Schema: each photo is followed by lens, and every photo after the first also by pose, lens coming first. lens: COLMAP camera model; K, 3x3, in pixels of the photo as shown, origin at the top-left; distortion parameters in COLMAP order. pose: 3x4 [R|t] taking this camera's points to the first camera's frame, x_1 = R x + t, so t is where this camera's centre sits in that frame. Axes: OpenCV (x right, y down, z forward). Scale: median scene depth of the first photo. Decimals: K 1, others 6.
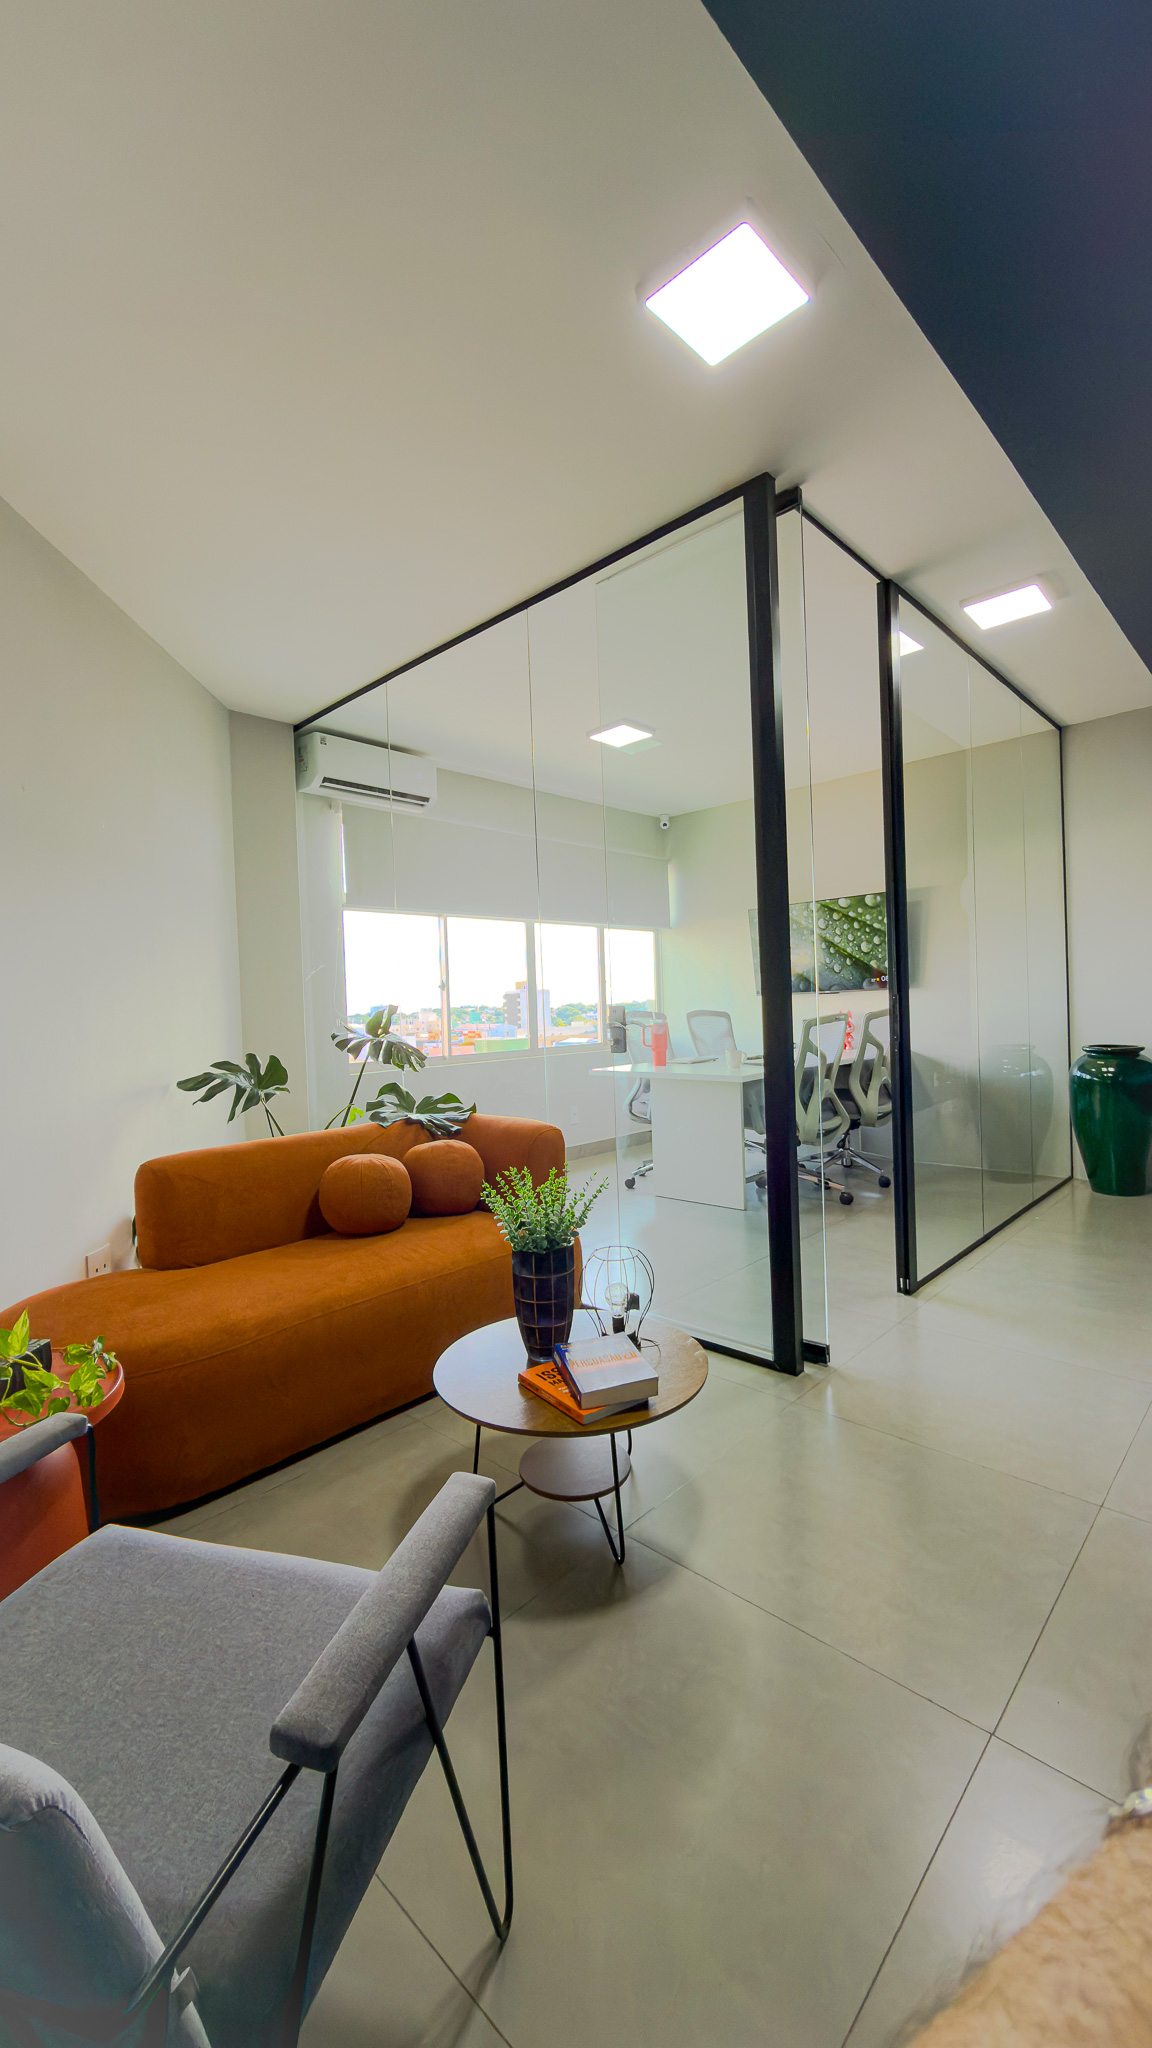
lens RADIAL K [[818.8, 0, 590.1], [0, 818.8, 1023.1], [0, 0, 1]] dist [-0.002301, 0.000033]
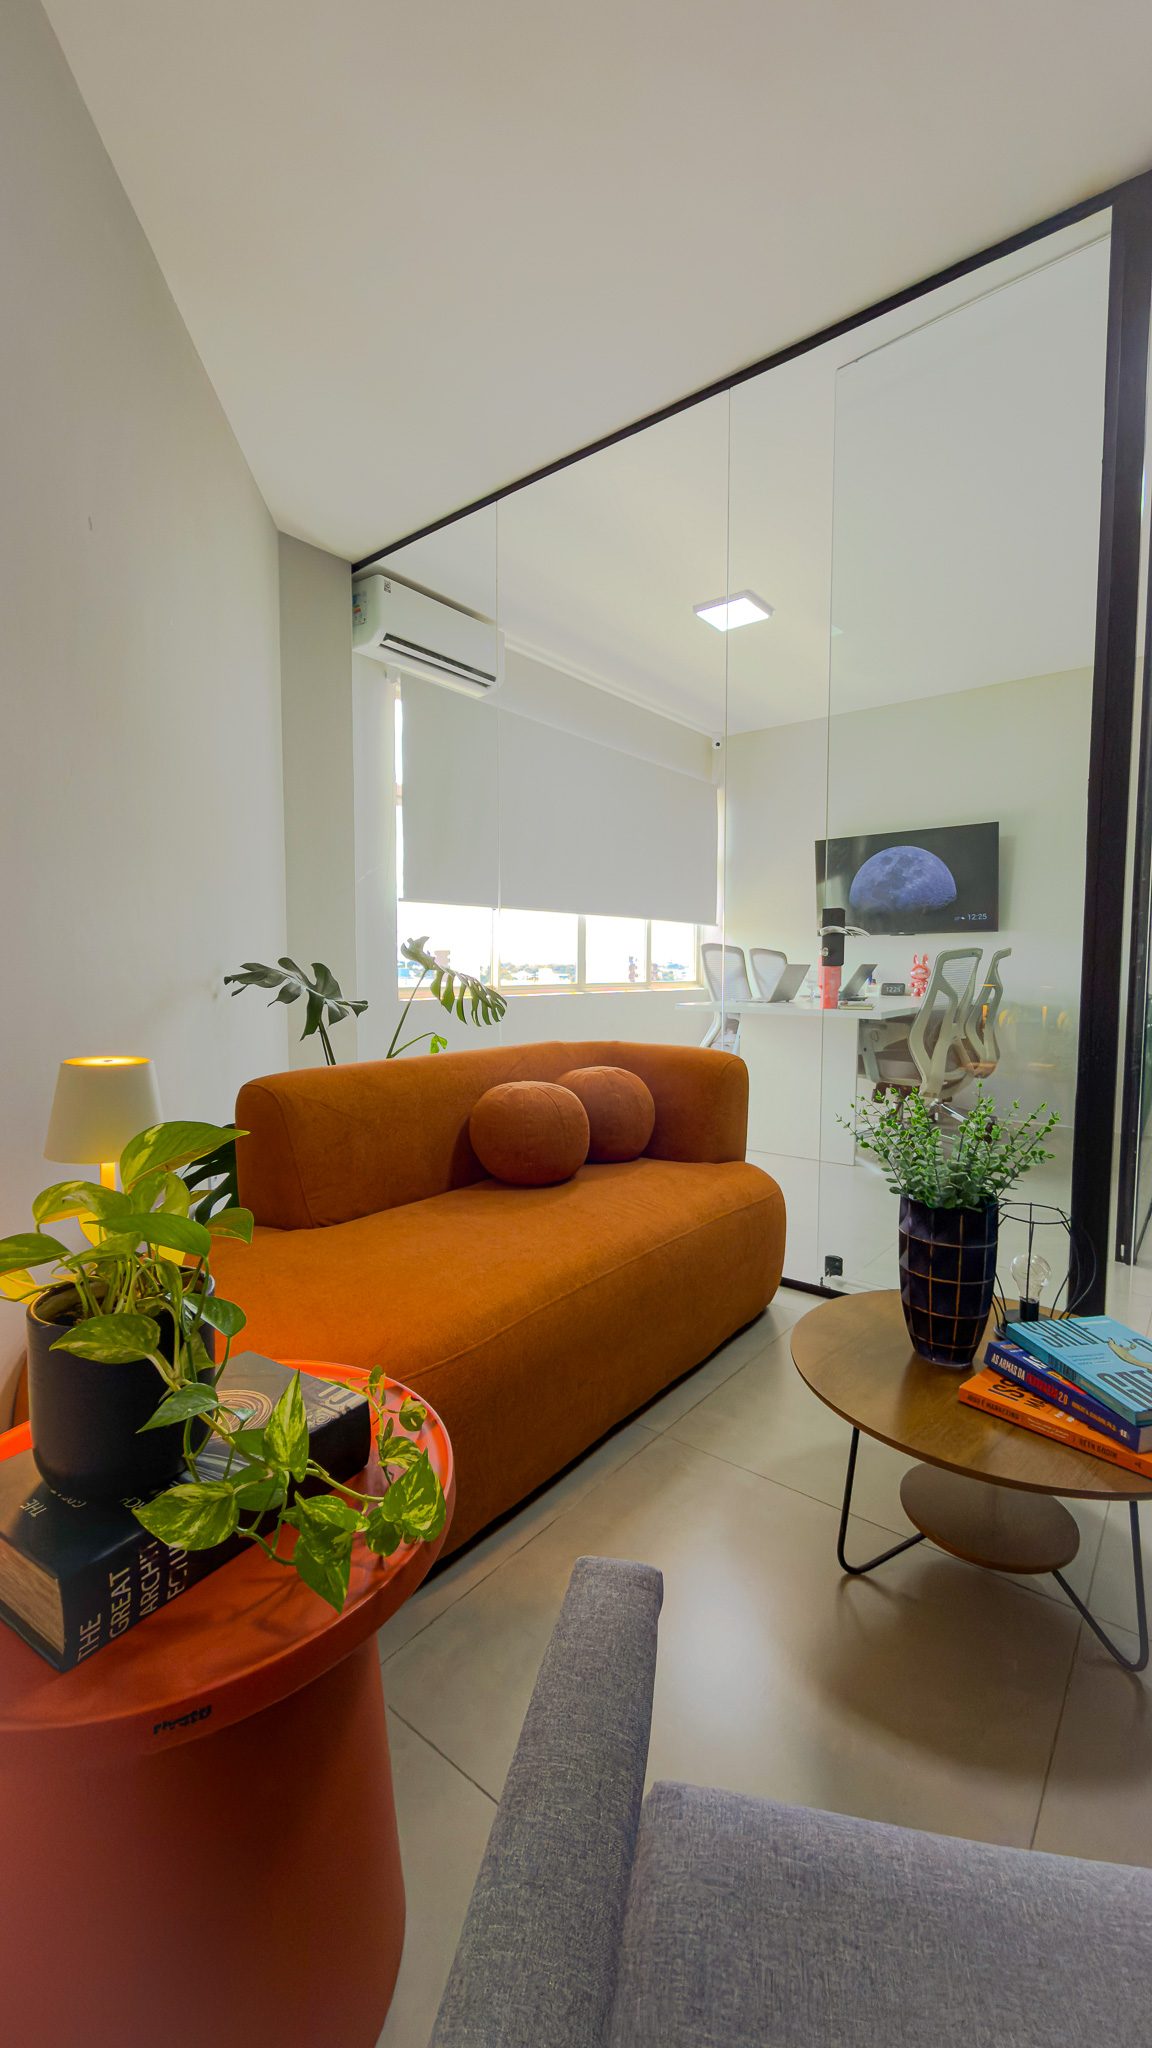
lens RADIAL K [[818.8, 0, 572.1], [0, 818.8, 1032.5], [0, 0, 1]] dist [-0.002301, 0.000033]
pose [[0.996252, 0.034457, 0.079341, -0.193670], [-0.038826, 0.997776, 0.054188, 0.045761], [-0.077297, -0.057065, 0.995374, 0.152382]]
